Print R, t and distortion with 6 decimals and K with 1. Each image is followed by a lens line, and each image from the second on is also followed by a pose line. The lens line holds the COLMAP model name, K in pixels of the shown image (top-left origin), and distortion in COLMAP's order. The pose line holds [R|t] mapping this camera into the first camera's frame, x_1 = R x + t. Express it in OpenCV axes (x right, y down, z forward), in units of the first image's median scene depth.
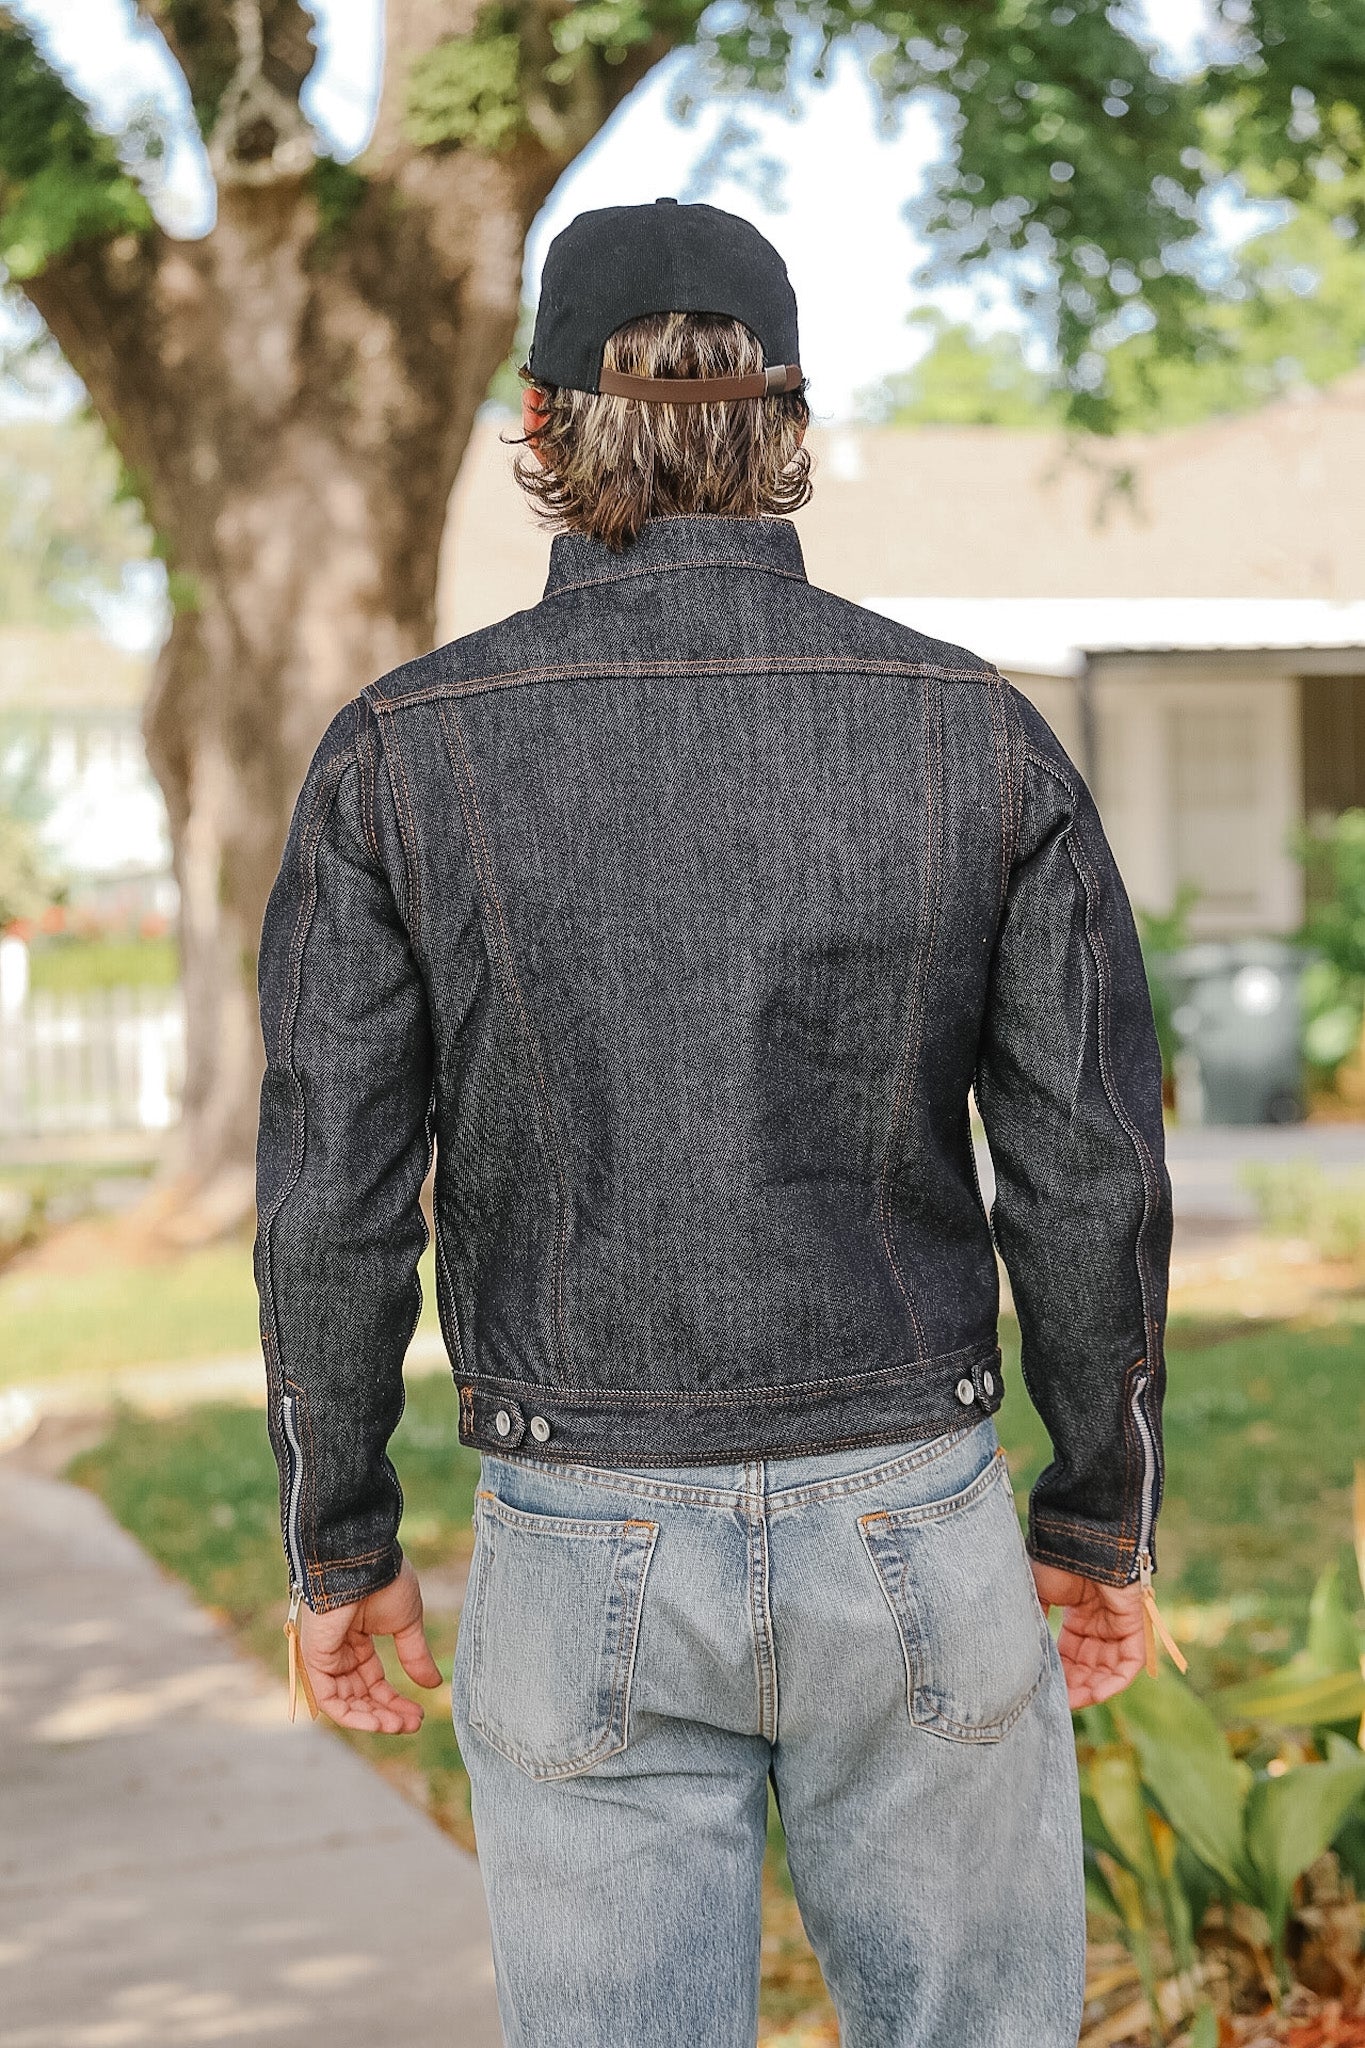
lens RADIAL K [[6142.1, 0, 682.5], [0, 6142.1, 1024.0], [0, 0, 1]] dist [-0.073294, 0.013266]
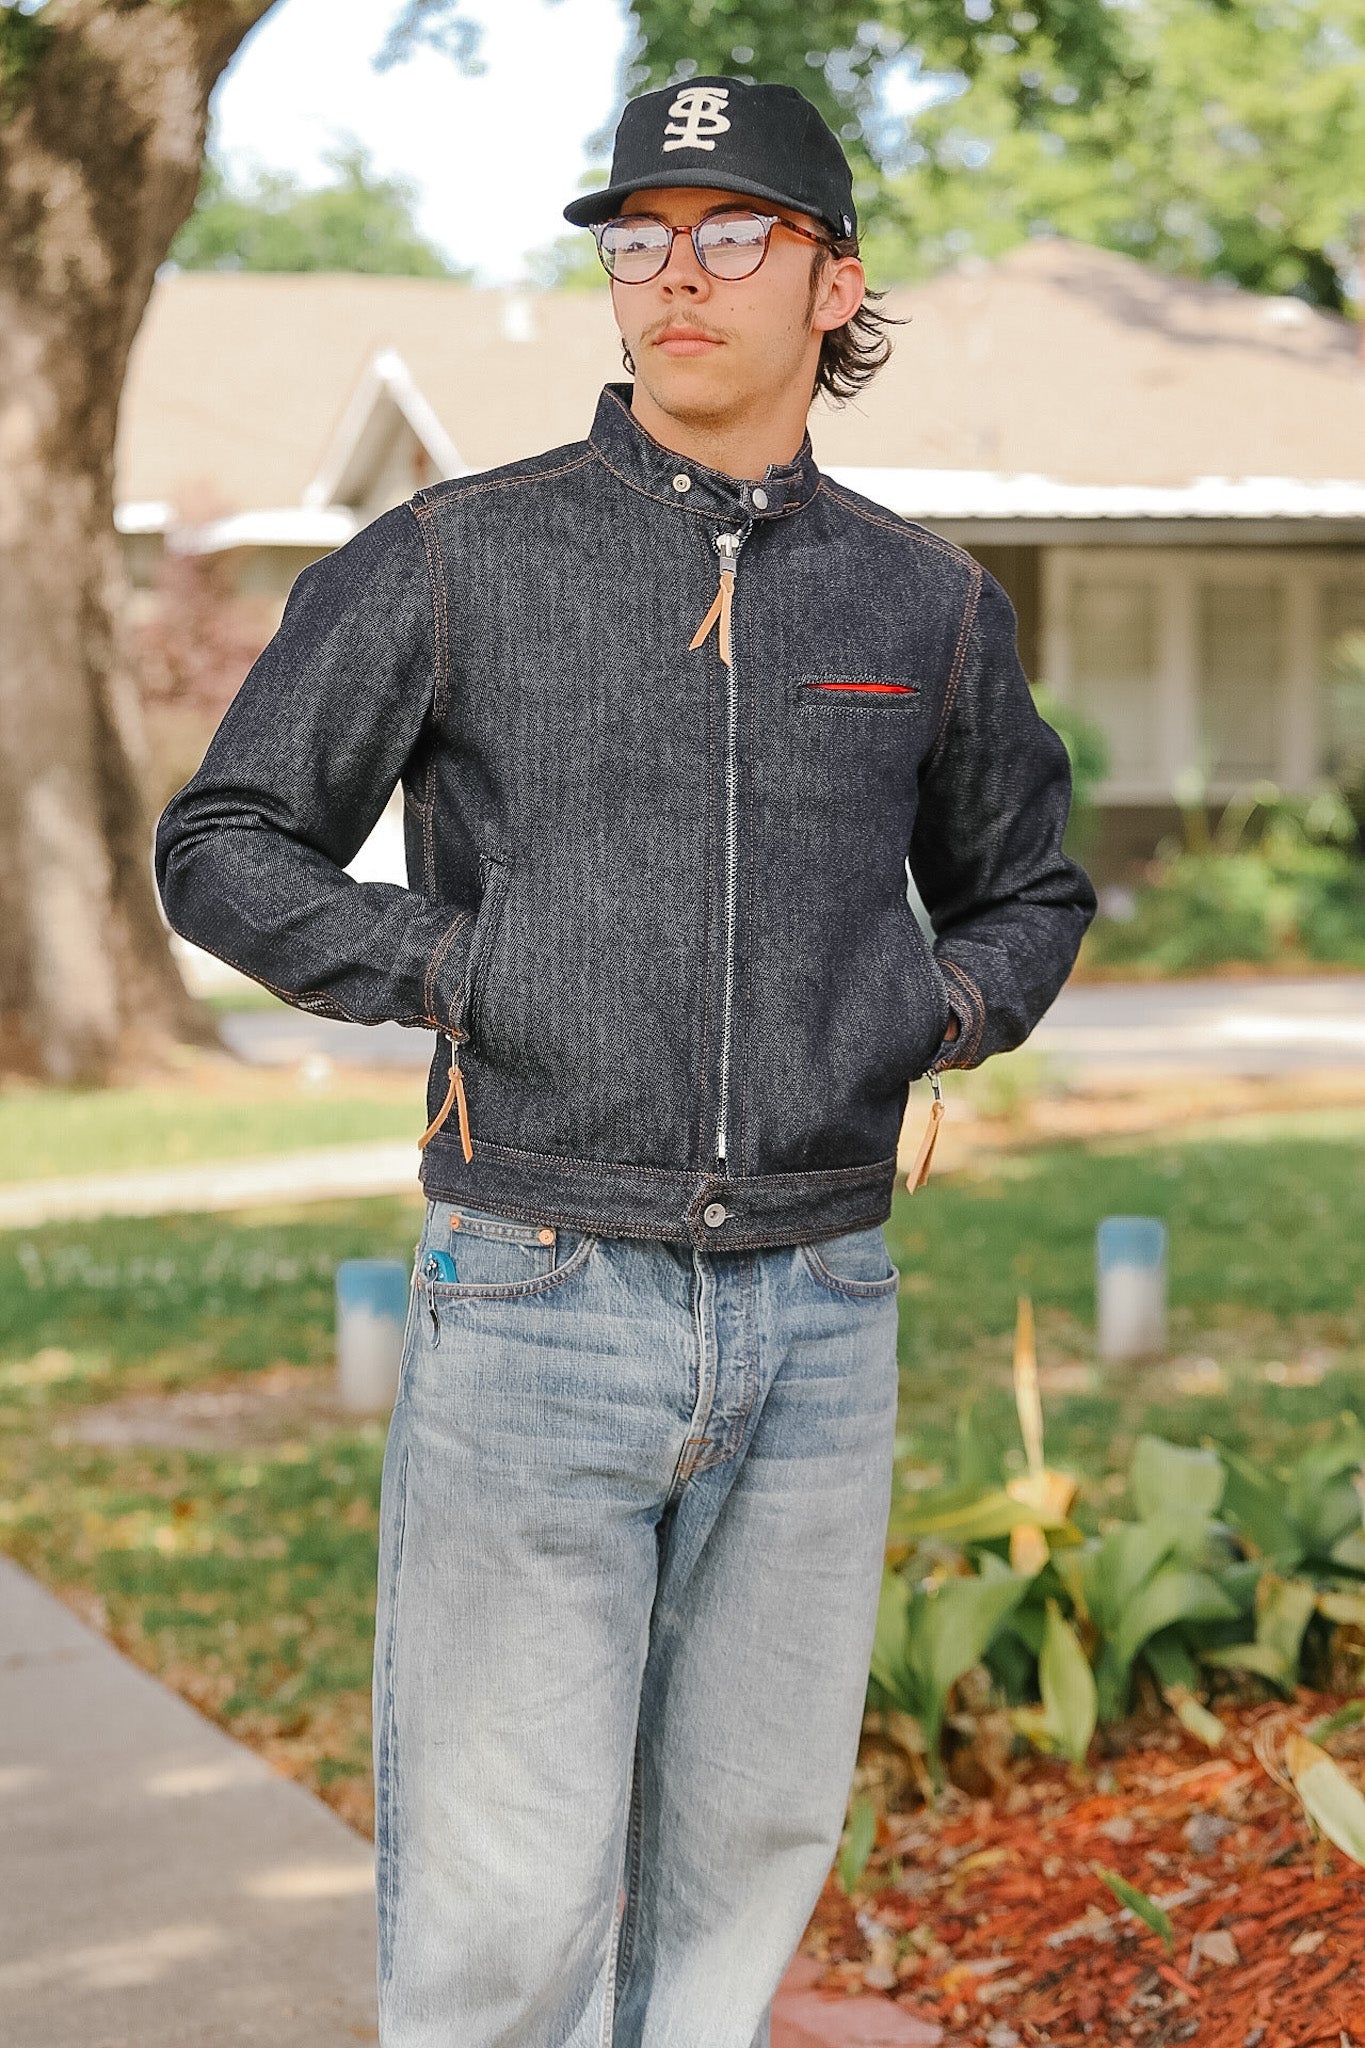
lens RADIAL K [[6287.9, 0, 685.0], [0, 6287.9, 1086.7], [0, 0, 1]] dist [-0.096565, 0.746099]
pose [[0.998195, 0.013728, 0.058464, -0.005413], [-0.015458, 0.999453, 0.029238, 0.003378], [-0.058030, -0.030089, 0.997861, -0.038429]]
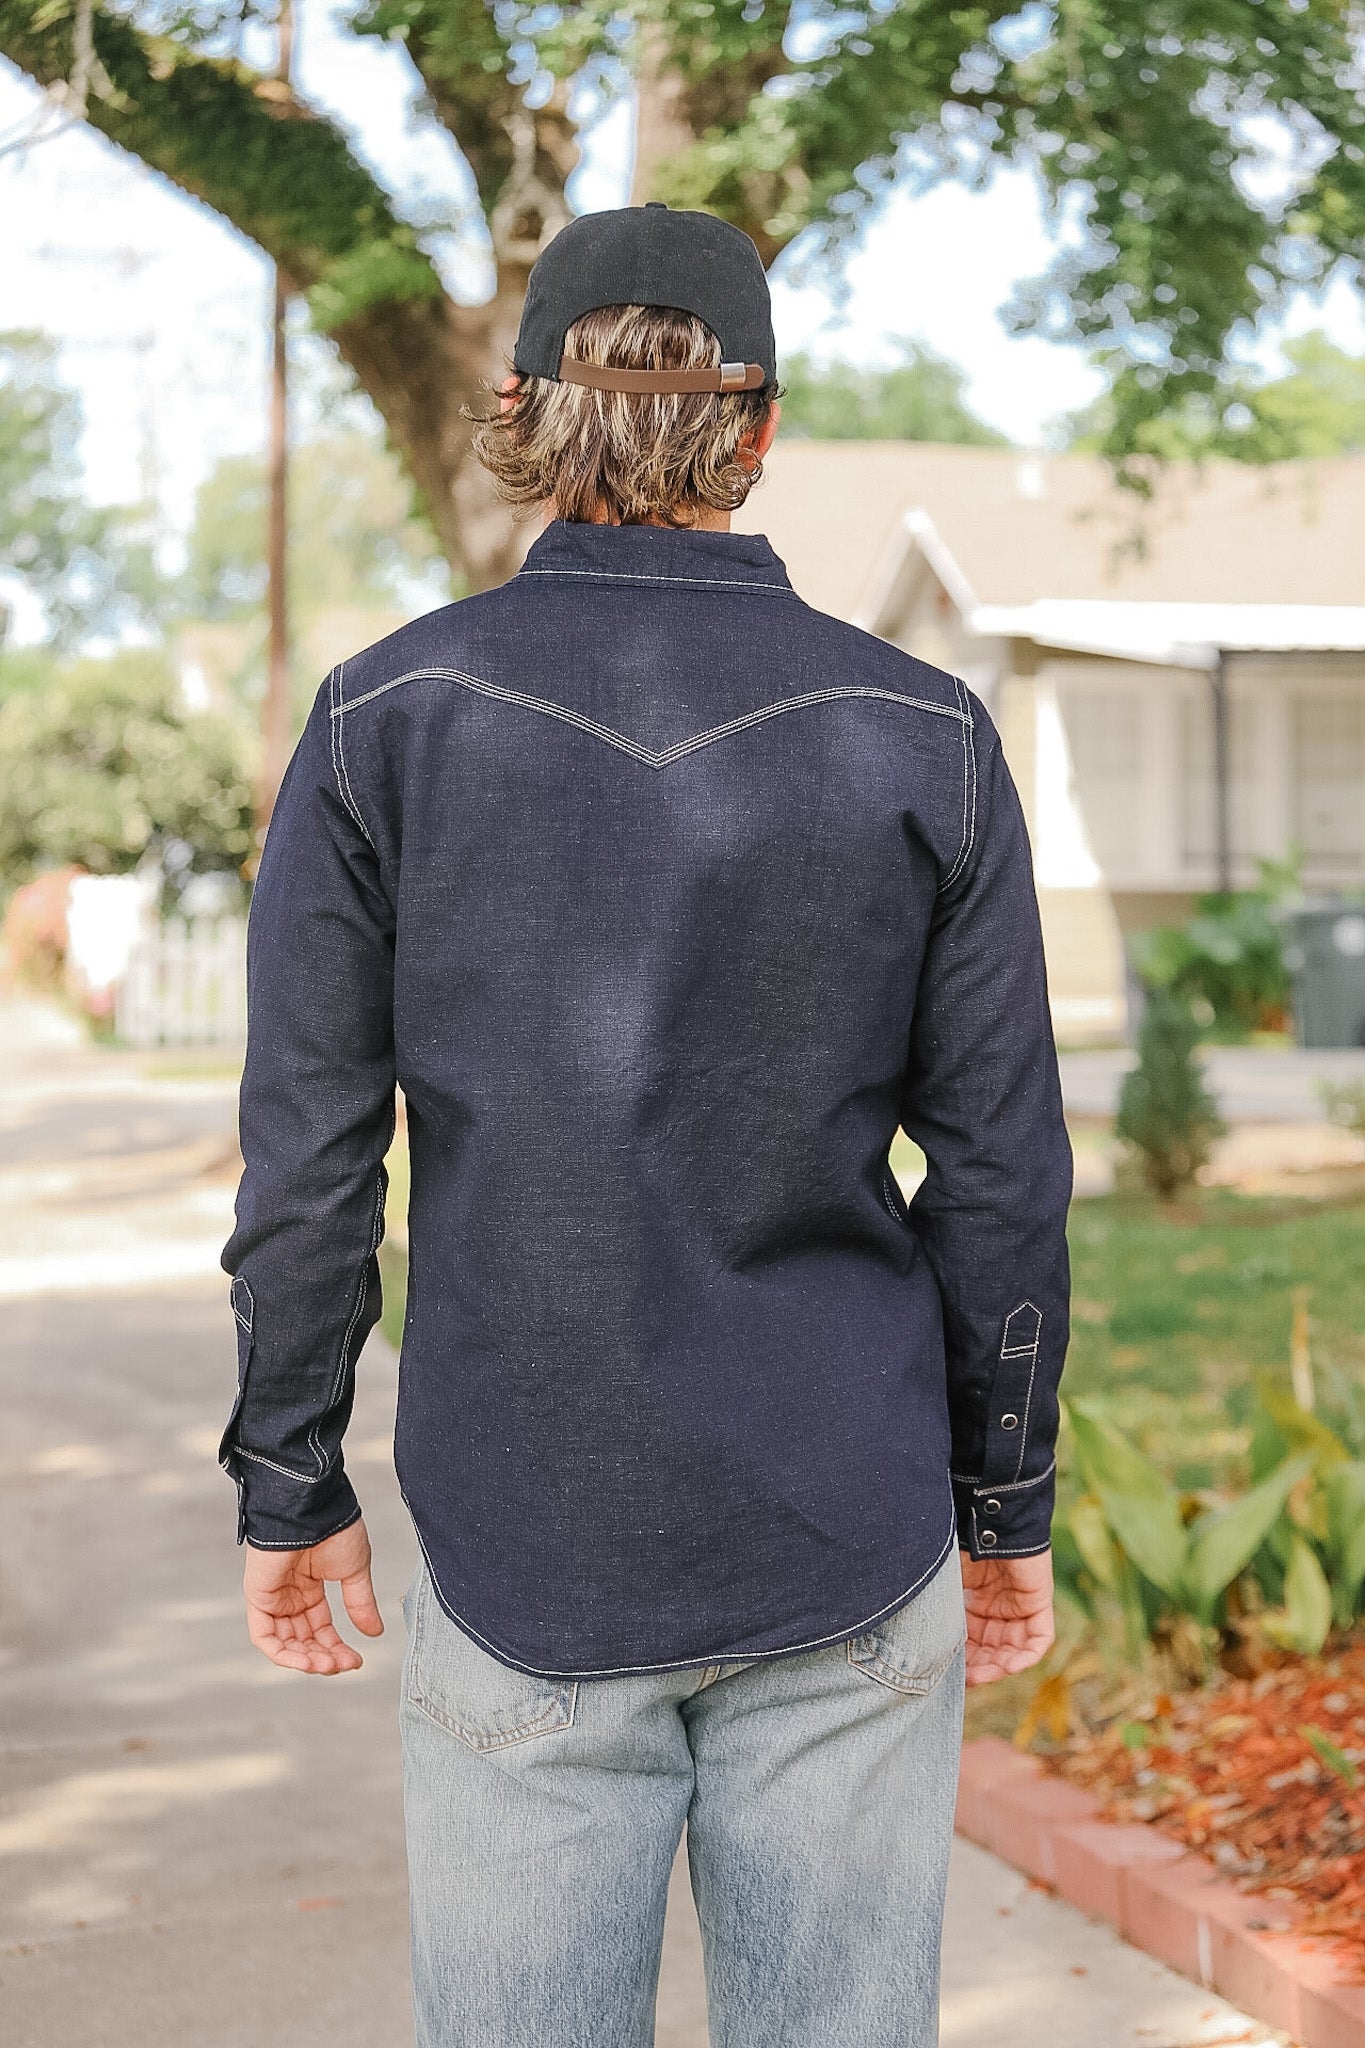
lens RADIAL K [[5874.3, 0, 682.5], [0, 5874.3, 1024.0], [0, 0, 1]] dist [-0.051427, -1.005207]
pose [[0.998457, 0.019484, -0.051995, 0.025479], [-0.018783, 0.999726, 0.013934, -0.001923], [0.052252, -0.012936, 0.998550, -0.171488]]
